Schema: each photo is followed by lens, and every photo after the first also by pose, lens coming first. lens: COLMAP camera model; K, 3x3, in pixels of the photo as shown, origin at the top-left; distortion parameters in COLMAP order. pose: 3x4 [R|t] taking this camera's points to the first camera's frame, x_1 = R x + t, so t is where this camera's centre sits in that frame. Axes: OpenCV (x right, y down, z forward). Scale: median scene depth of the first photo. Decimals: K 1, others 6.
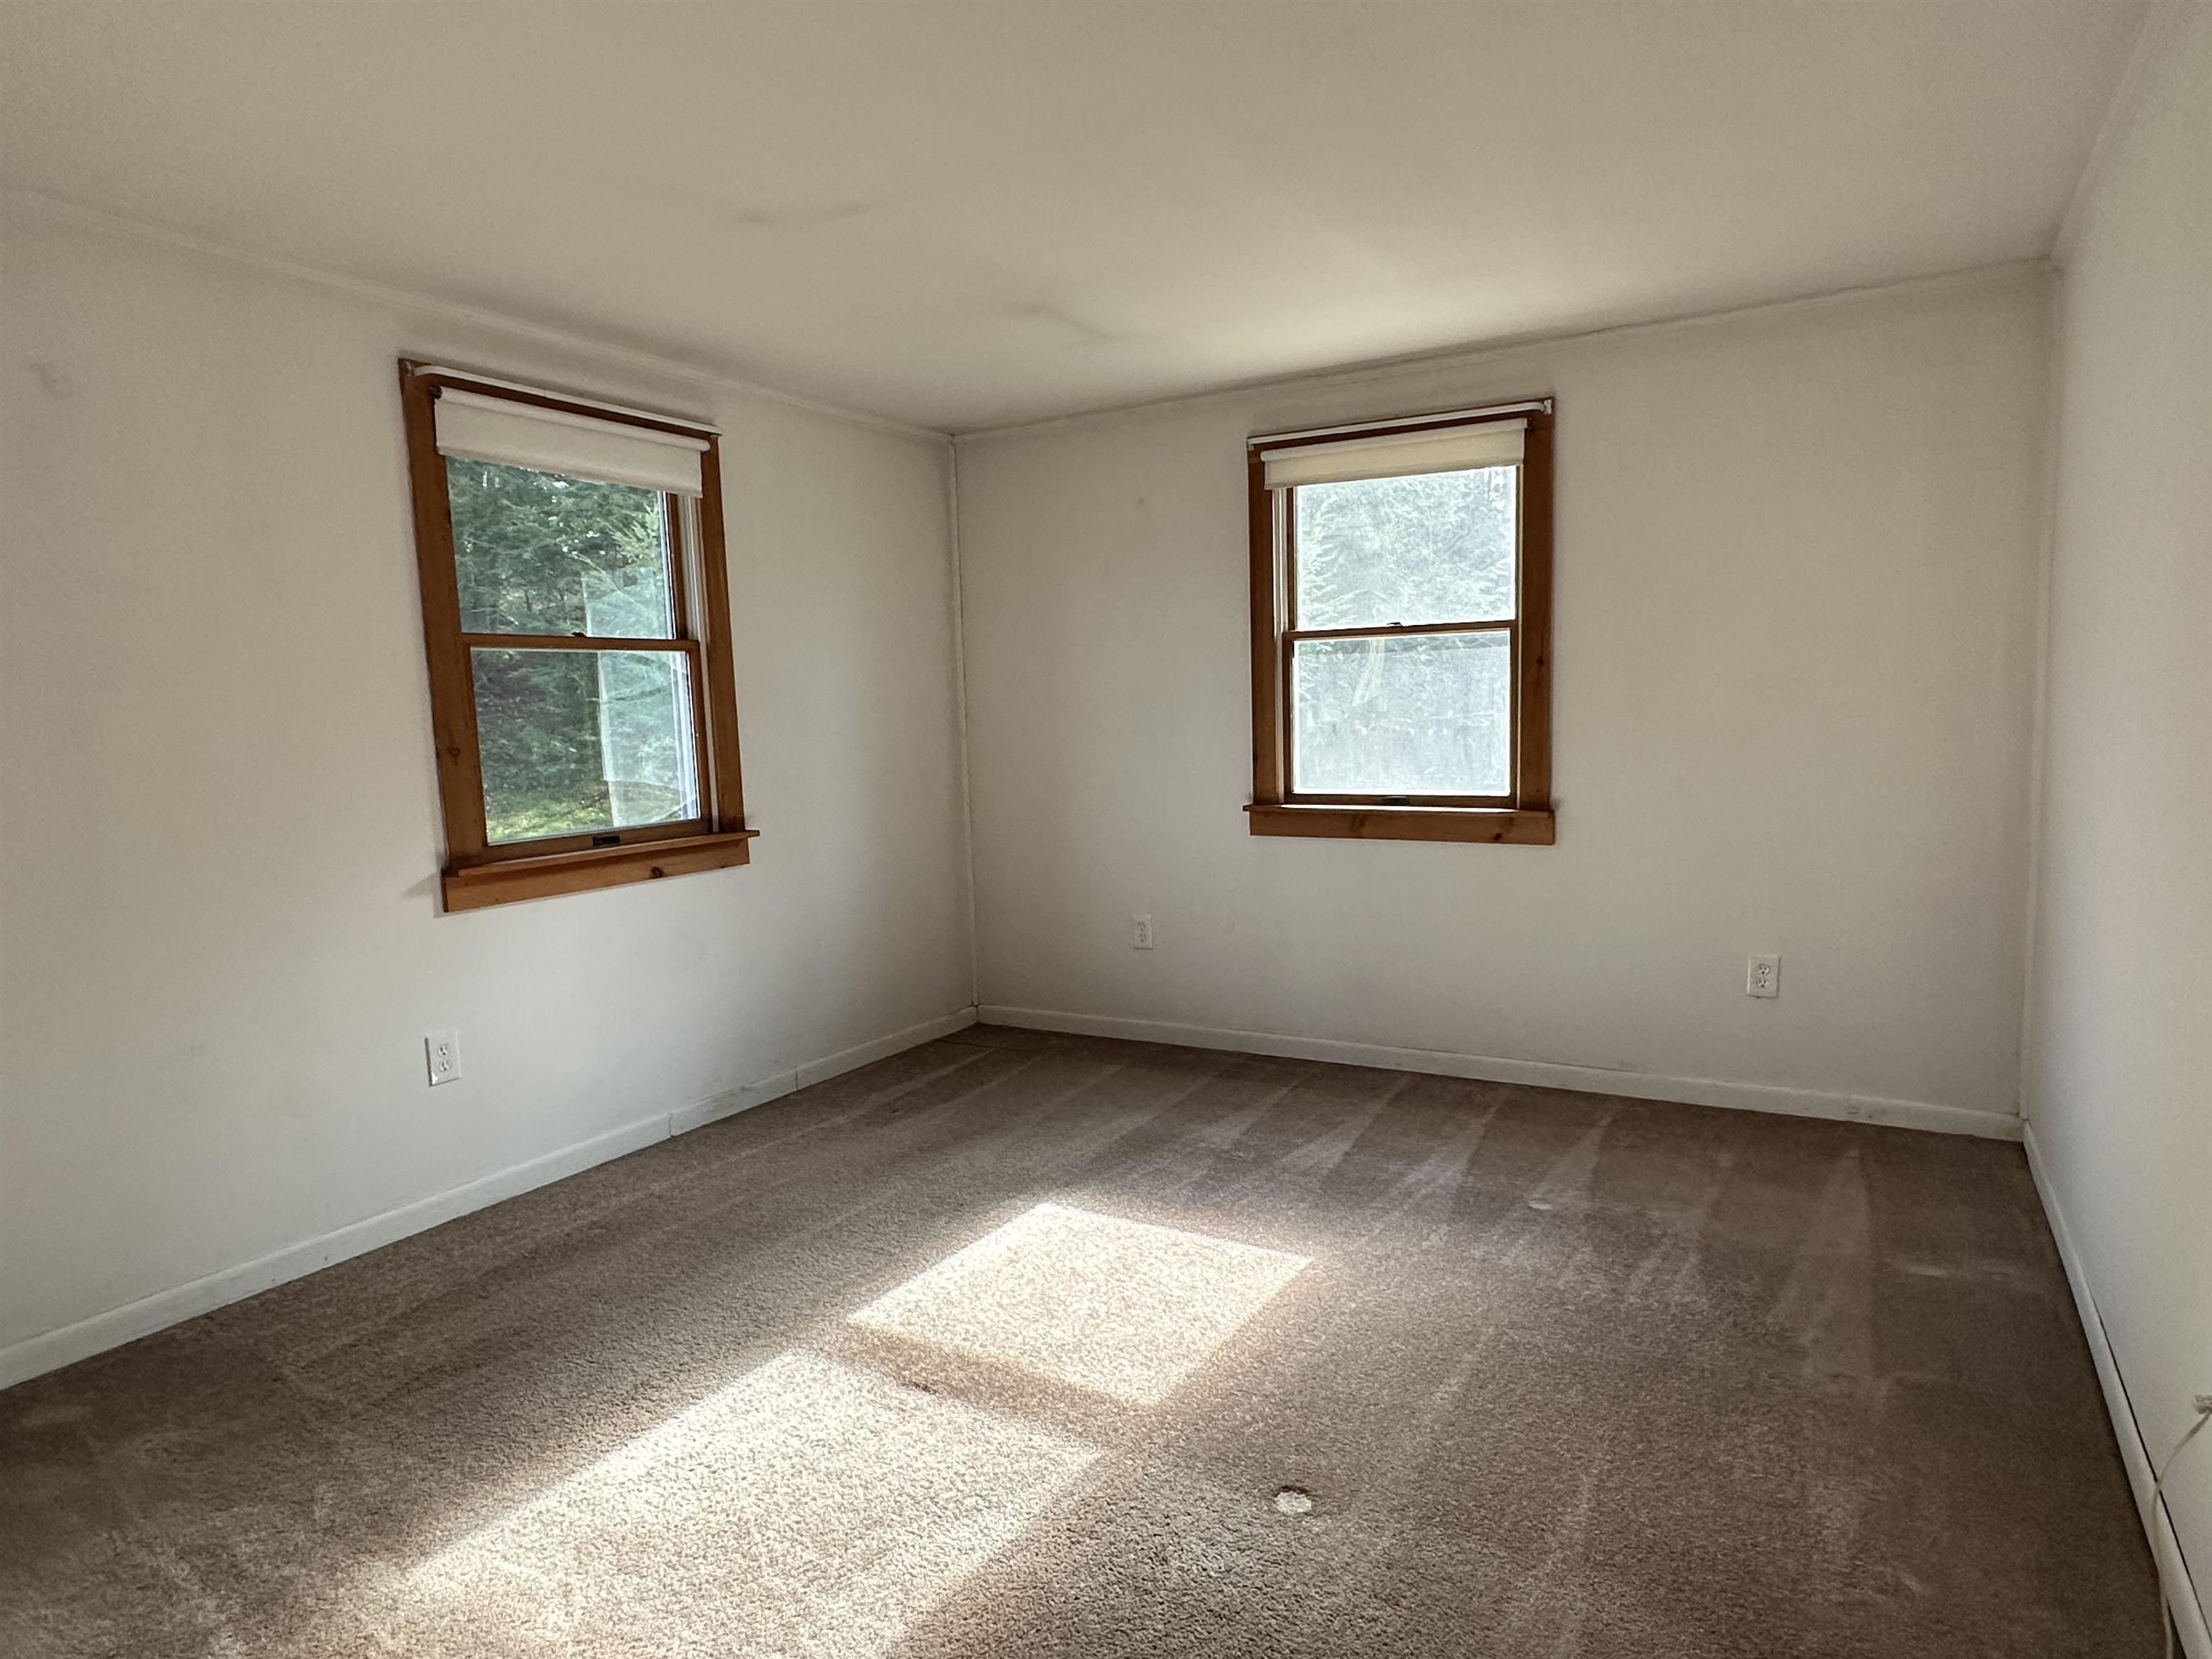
lens RADIAL K [[1317.6, 0, 1105.9], [0, 1317.6, 840.3], [0, 0, 1]] dist [0.001414, 0.000442]
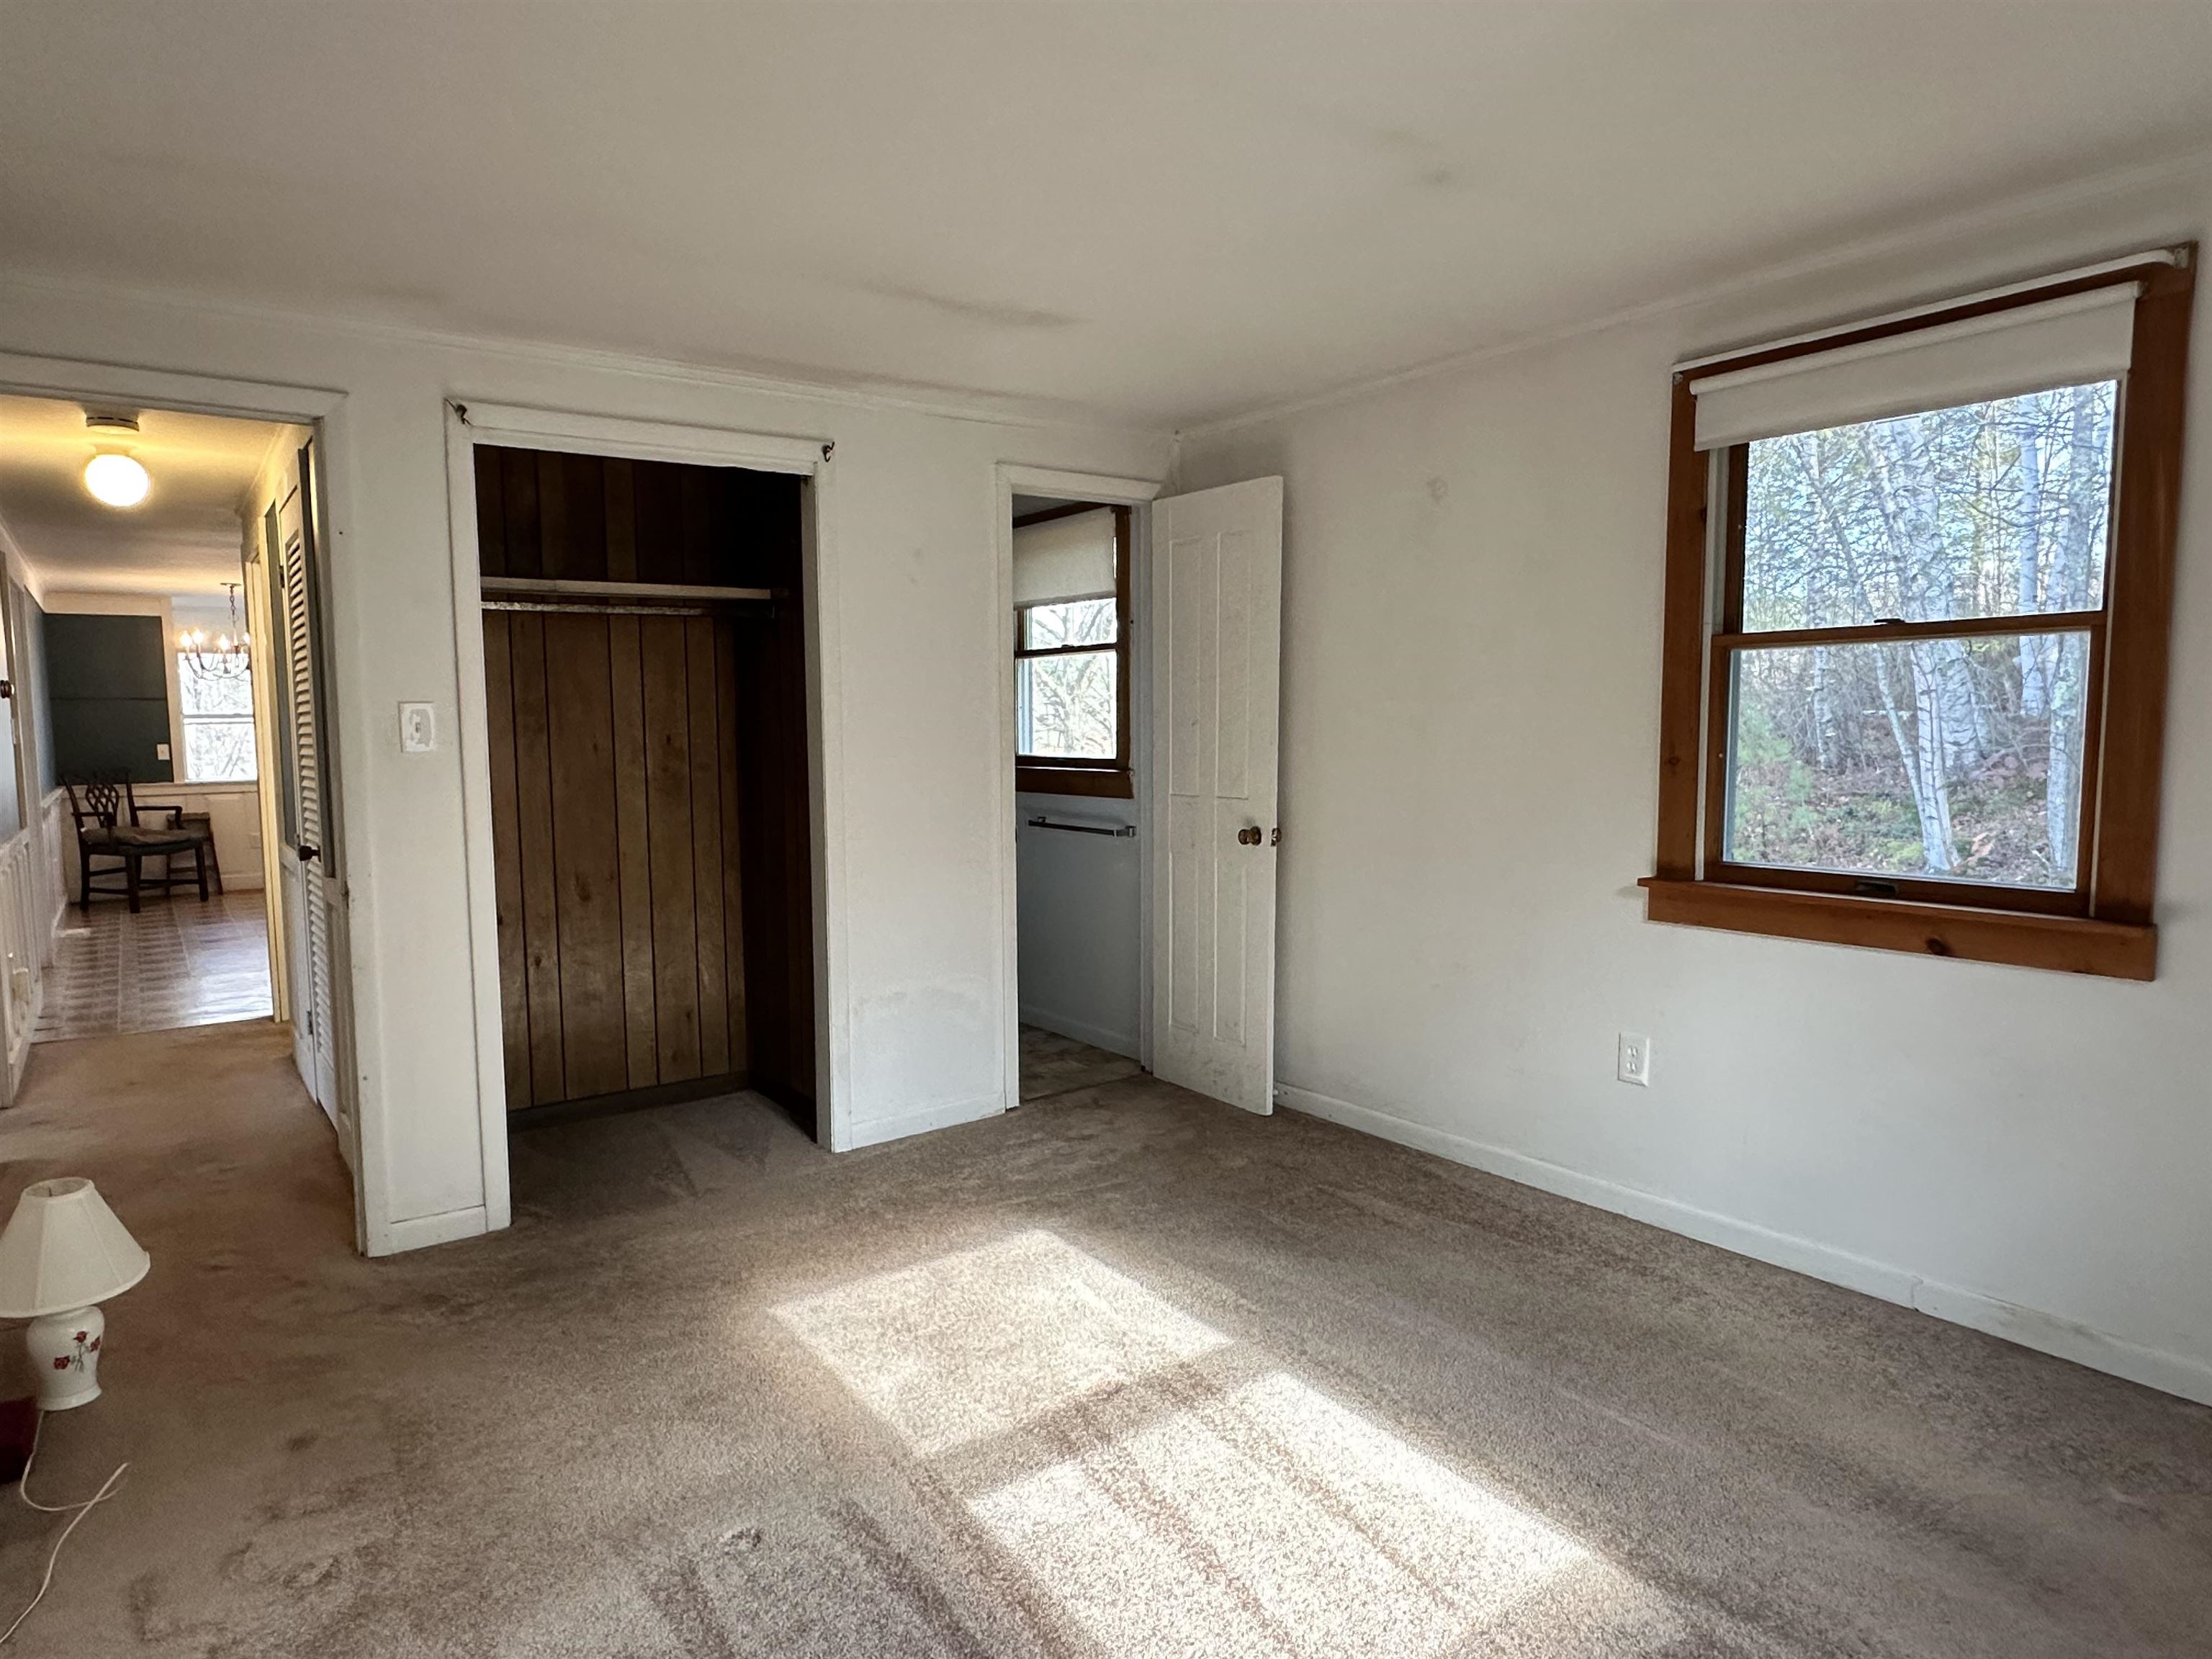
lens RADIAL K [[1317.6, 0, 1105.9], [0, 1317.6, 840.3], [0, 0, 1]] dist [0.001414, 0.000442]
pose [[-0.389781, 0.120282, -0.913018, 0.328706], [-0.069906, 0.984708, 0.159570, -0.078568], [0.918250, 0.126023, -0.375413, 0.574897]]
